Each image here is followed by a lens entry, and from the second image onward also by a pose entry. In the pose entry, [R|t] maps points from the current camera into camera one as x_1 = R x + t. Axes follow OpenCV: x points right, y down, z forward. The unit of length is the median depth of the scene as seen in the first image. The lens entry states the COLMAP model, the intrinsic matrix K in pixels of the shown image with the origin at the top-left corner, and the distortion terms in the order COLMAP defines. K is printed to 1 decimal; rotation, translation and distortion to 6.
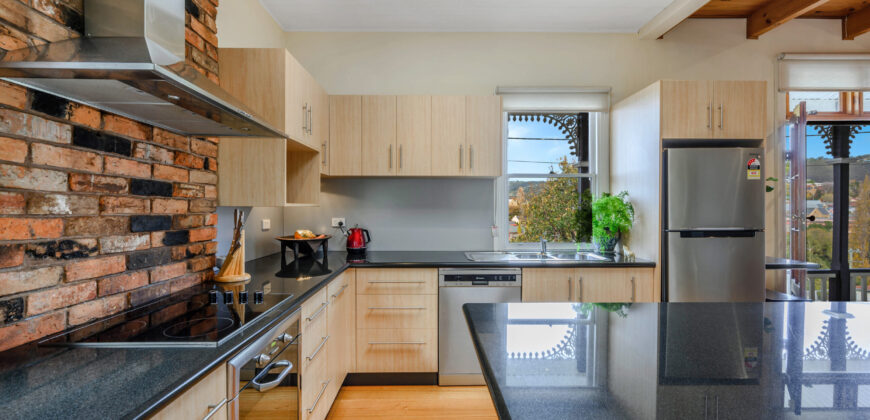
lens RADIAL K [[365.1, 0, 435.4], [0, 365.1, 210.3], [0, 0, 1]] dist [-0.003494, -0.000060]
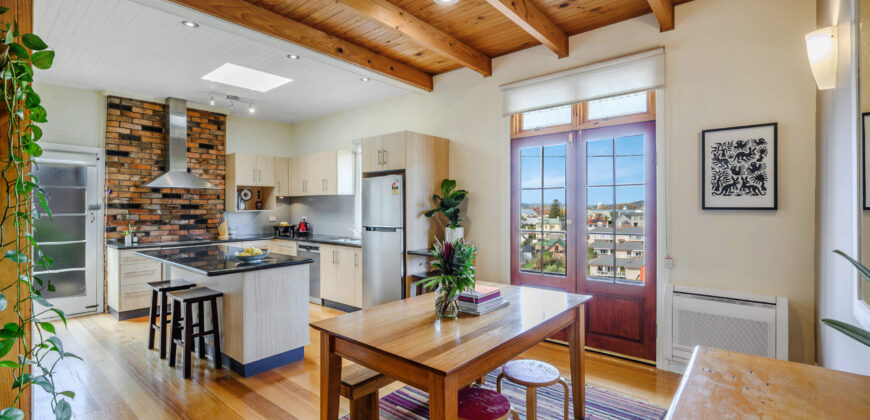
lens RADIAL K [[402.5, 0, 439.1], [0, 402.5, 207.1], [0, 0, 1]] dist [0.001076, -0.000073]
pose [[0.748227, -0.002461, -0.663438, 3.148944], [-0.001923, 0.999981, -0.005877, -0.035633], [0.663440, 0.005673, 0.748208, -0.259328]]
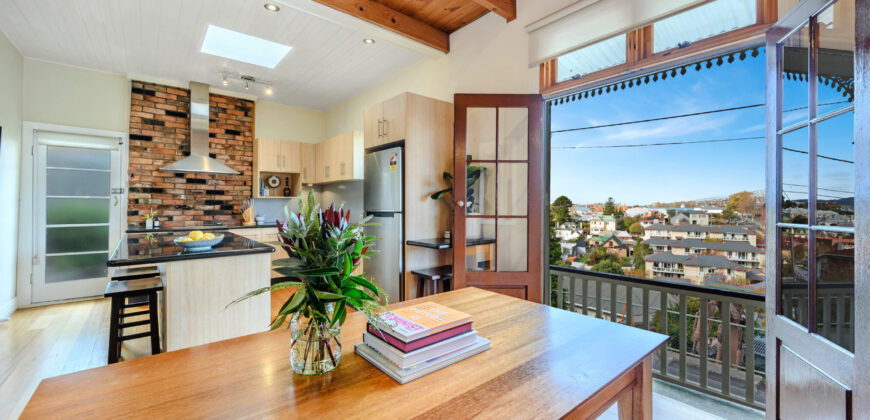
lens RADIAL K [[353.4, 0, 438.0], [0, 353.4, 203.1], [0, 0, 1]] dist [0.000871, -0.000329]
pose [[0.624055, -0.002173, -0.781378, 2.822581], [-0.007716, 0.999930, -0.008944, 0.048328], [0.781343, 0.011611, 0.623994, 0.500213]]
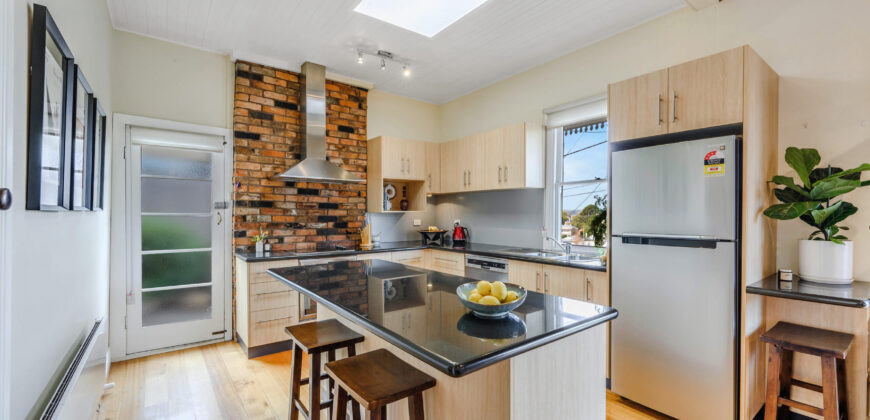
lens RADIAL K [[365.1, 0, 433.6], [0, 365.1, 218.1], [0, 0, 1]] dist [-0.003494, -0.000060]
pose [[0.587712, 0.008946, -0.809021, 1.679859], [-0.005017, 0.999960, 0.007413, 0.005327], [0.809055, -0.000297, 0.587733, 0.033137]]
